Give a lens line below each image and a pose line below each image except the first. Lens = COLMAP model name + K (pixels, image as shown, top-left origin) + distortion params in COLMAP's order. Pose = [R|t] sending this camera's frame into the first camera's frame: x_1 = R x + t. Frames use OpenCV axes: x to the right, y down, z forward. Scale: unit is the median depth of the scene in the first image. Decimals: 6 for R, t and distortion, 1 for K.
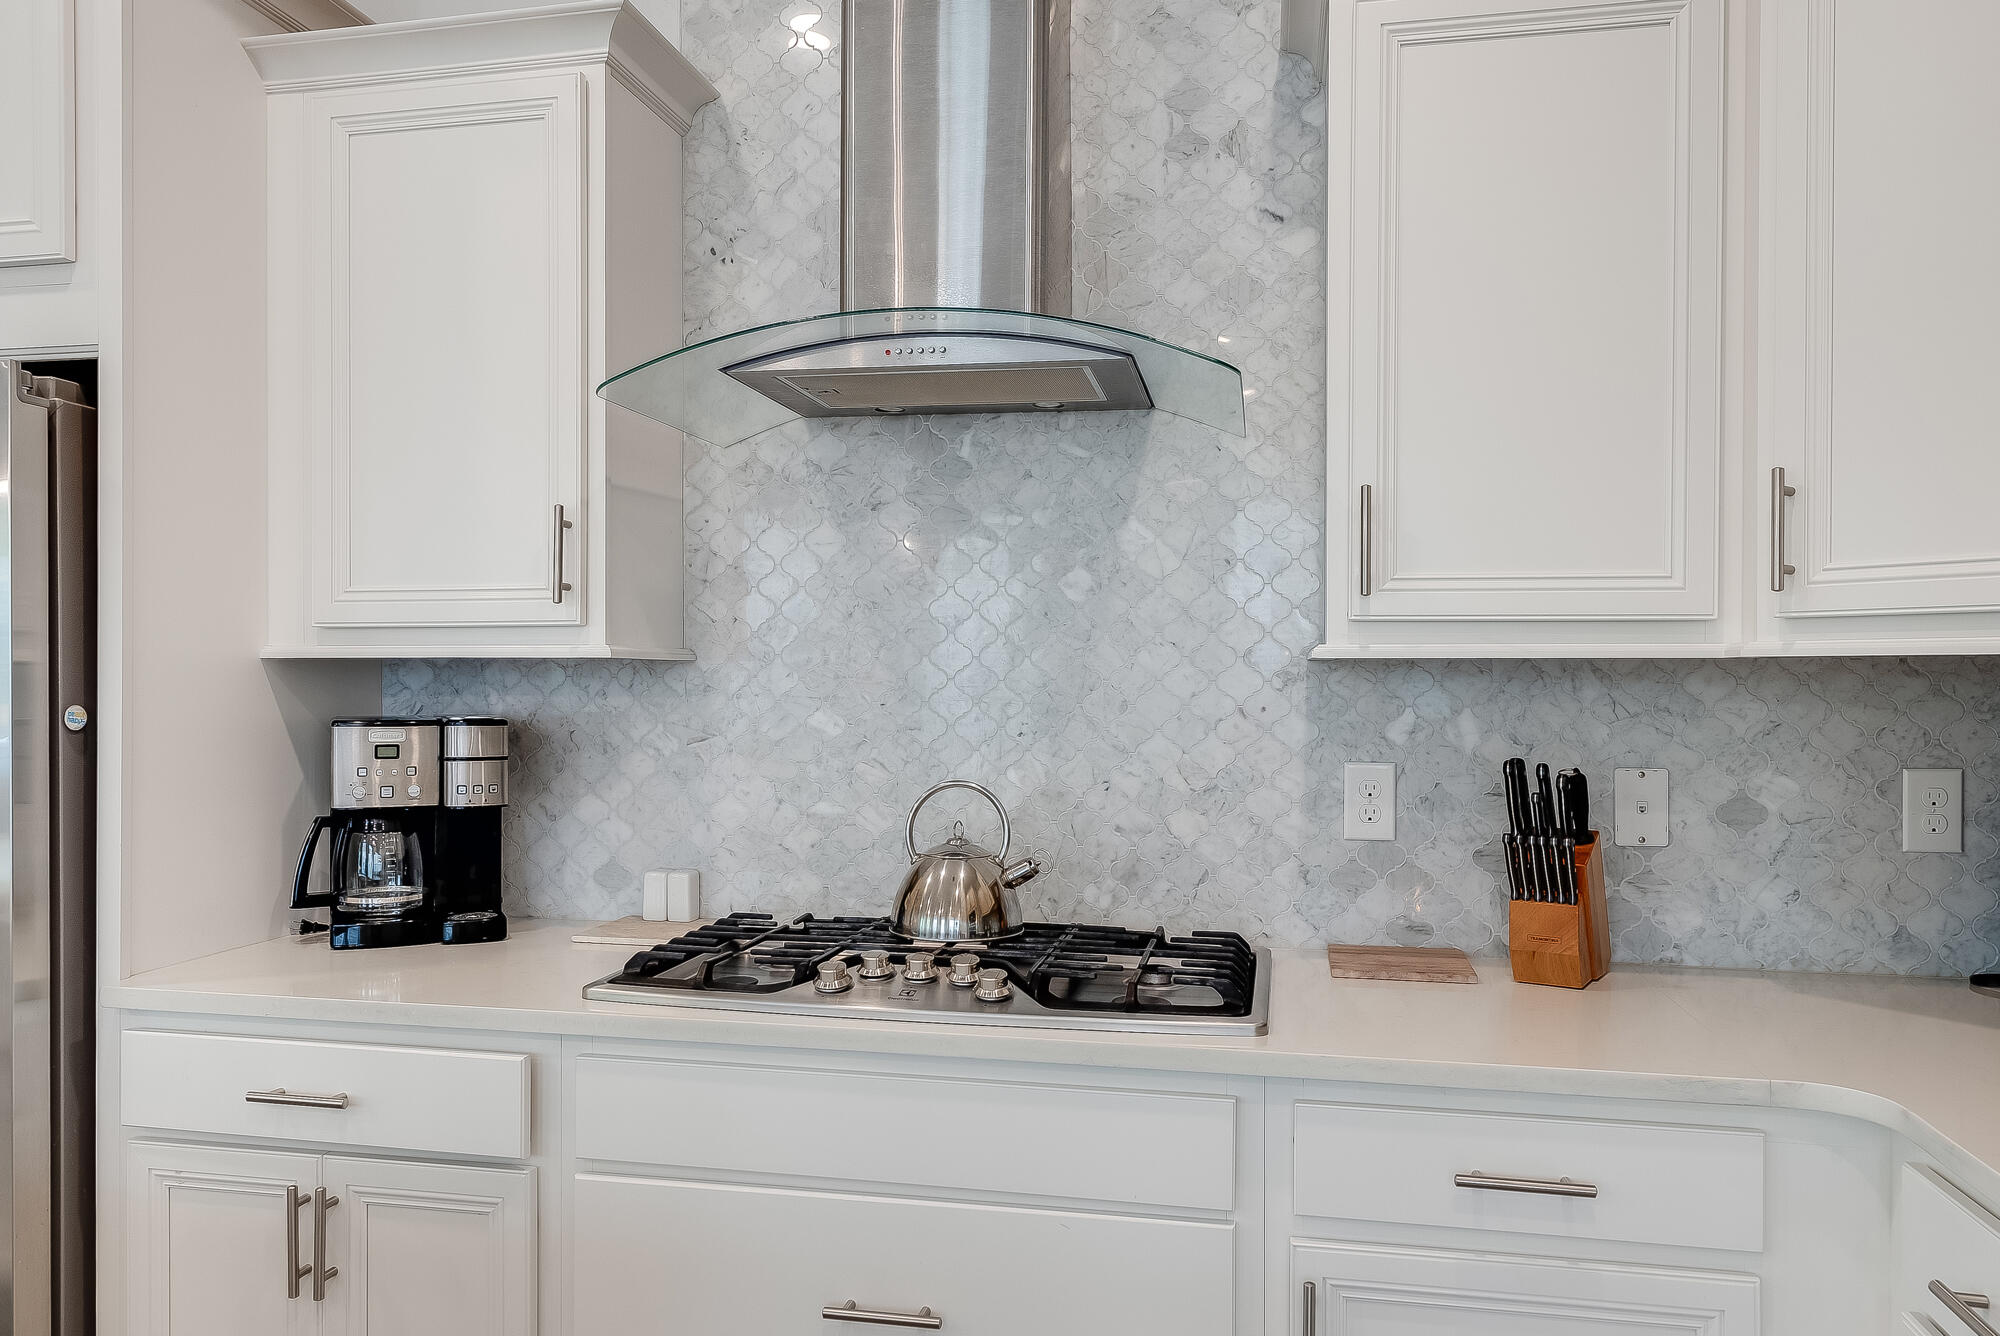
lens RADIAL K [[1439.9, 0, 961.0], [0, 1439.9, 676.2], [0, 0, 1]] dist [0.002603, -0.000231]
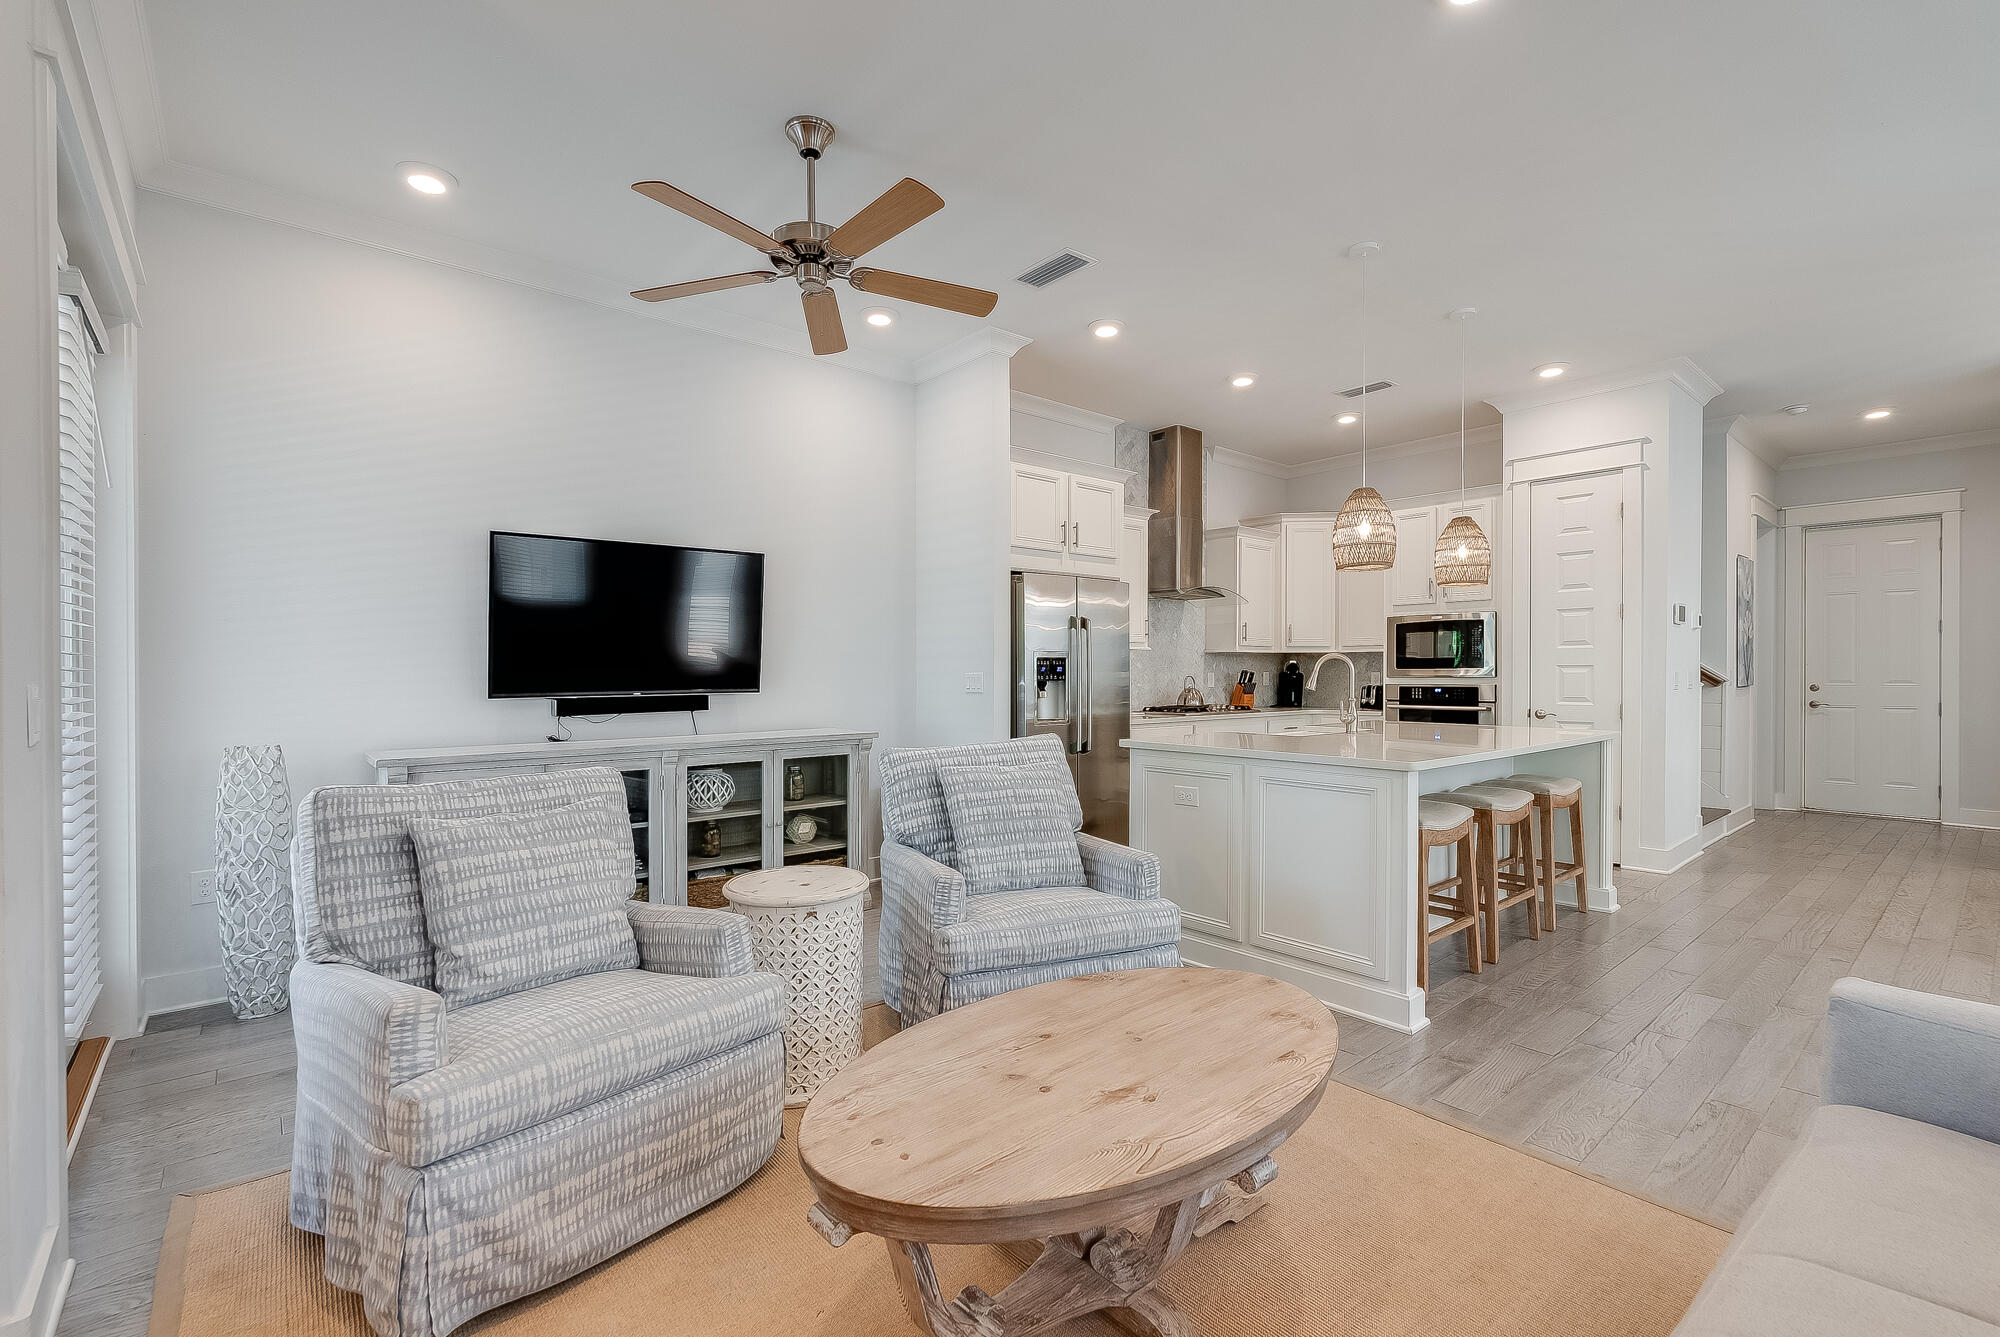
lens RADIAL K [[881.6, 0, 995.7], [0, 881.6, 675.6], [0, 0, 1]] dist [-0.001448, 0.000140]
pose [[0.603082, -0.005699, 0.797659, -2.723313], [0.004712, 0.999982, 0.003582, 0.056003], [-0.797665, 0.001598, 0.603098, -0.297783]]
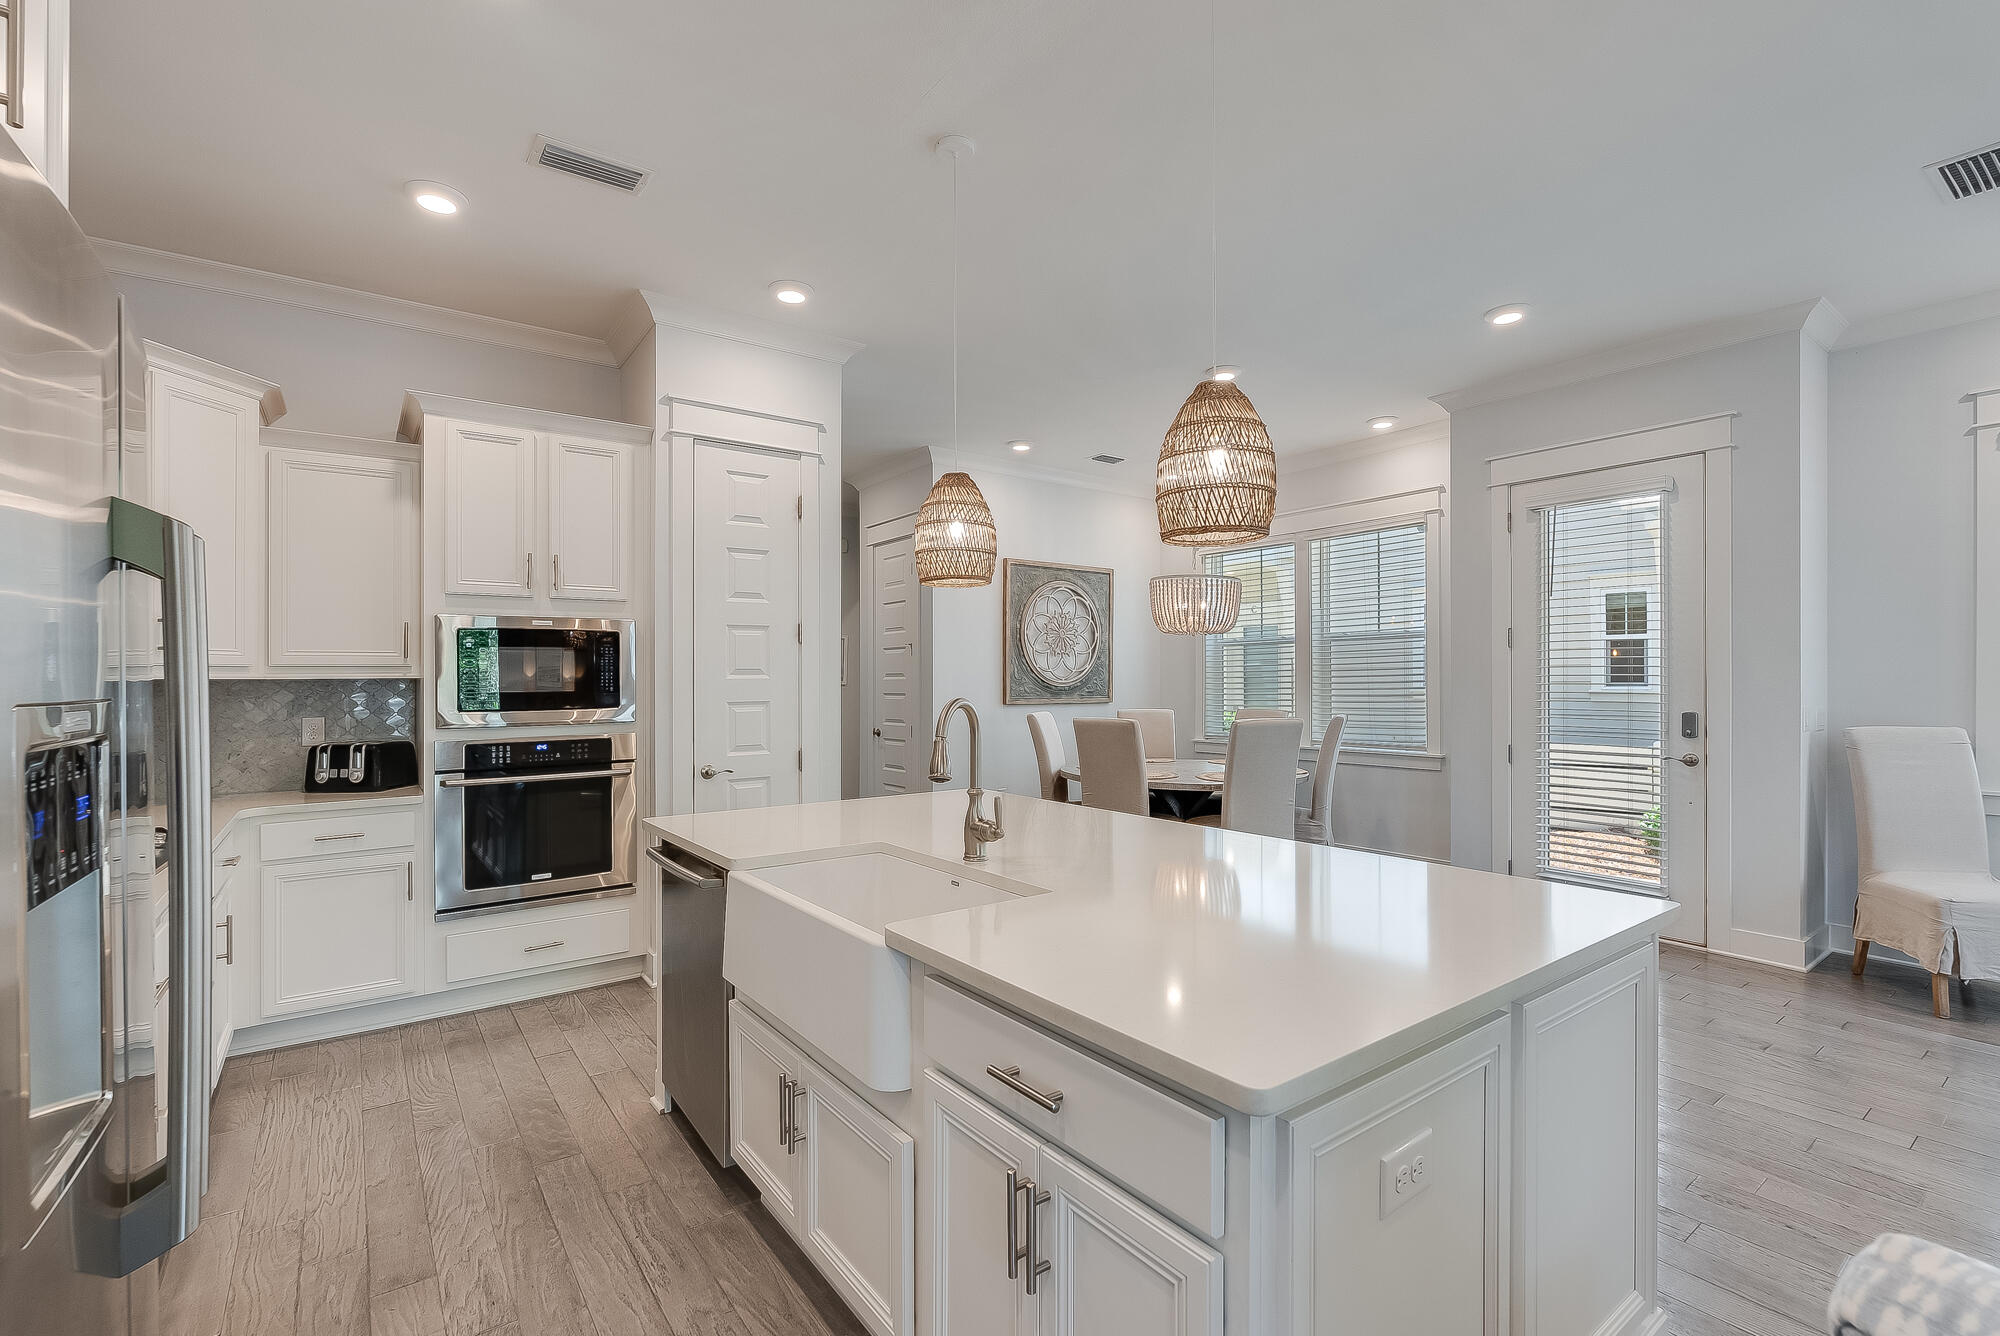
lens RADIAL K [[881.1, 0, 994.6], [0, 881.1, 682.0], [0, 0, 1]] dist [-0.020276, -0.000020]
pose [[-0.751128, 0.001615, 0.660155, -1.362578], [0.007026, 0.999960, 0.005549, -0.005316], [-0.660120, 0.008806, -0.751109, 0.932627]]
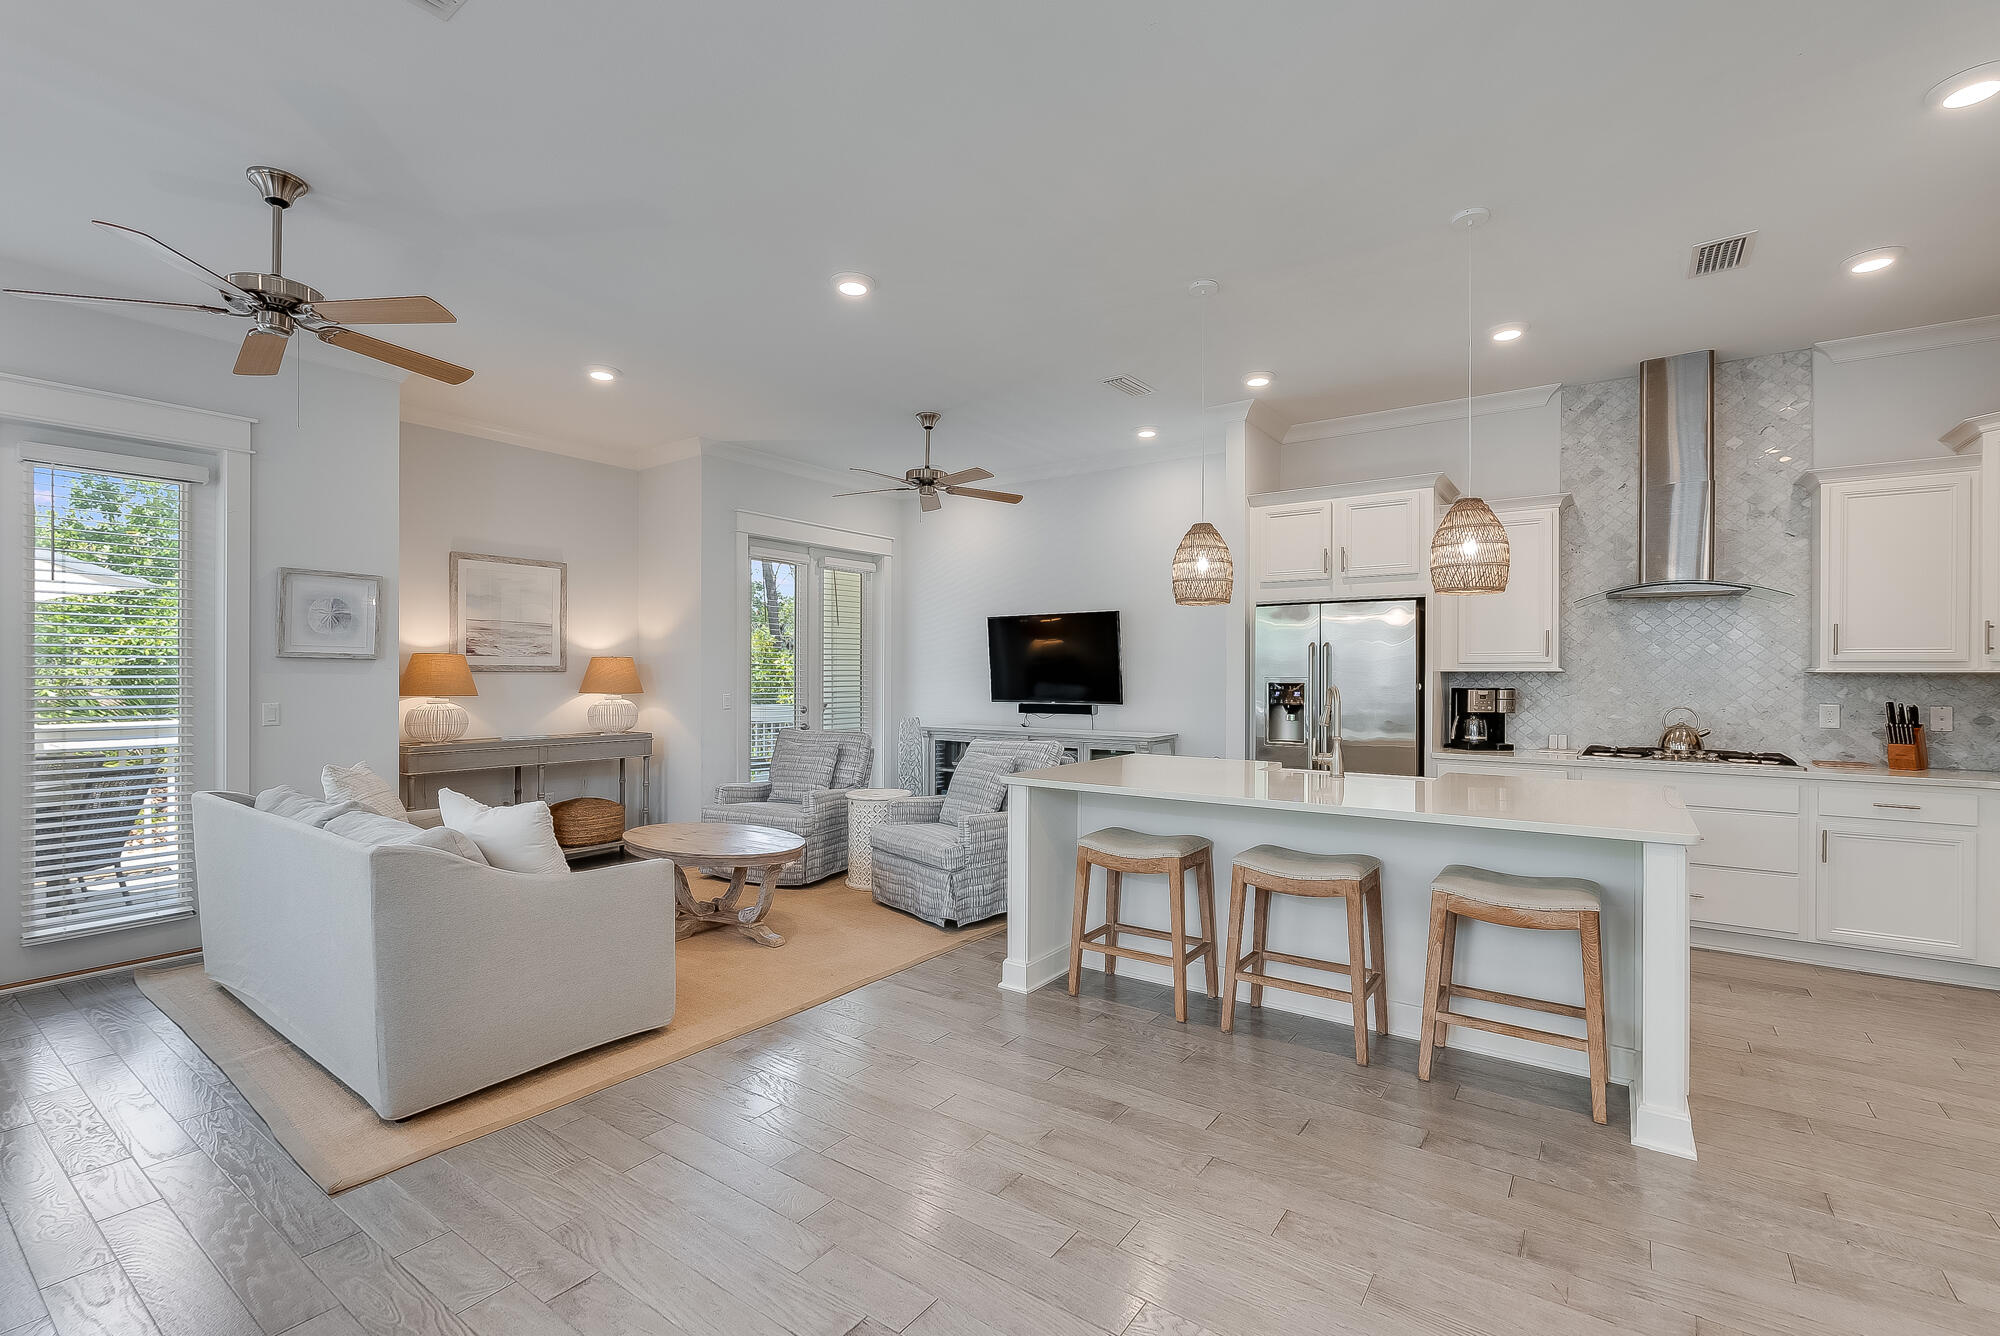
lens RADIAL K [[881.6, 0, 995.7], [0, 881.6, 675.1], [0, 0, 1]] dist [-0.001448, 0.000140]
pose [[0.920448, 0.002461, -0.390857, -0.668039], [-0.002078, 0.999997, 0.001404, -0.003959], [0.390859, -0.000480, 0.920450, -1.554408]]
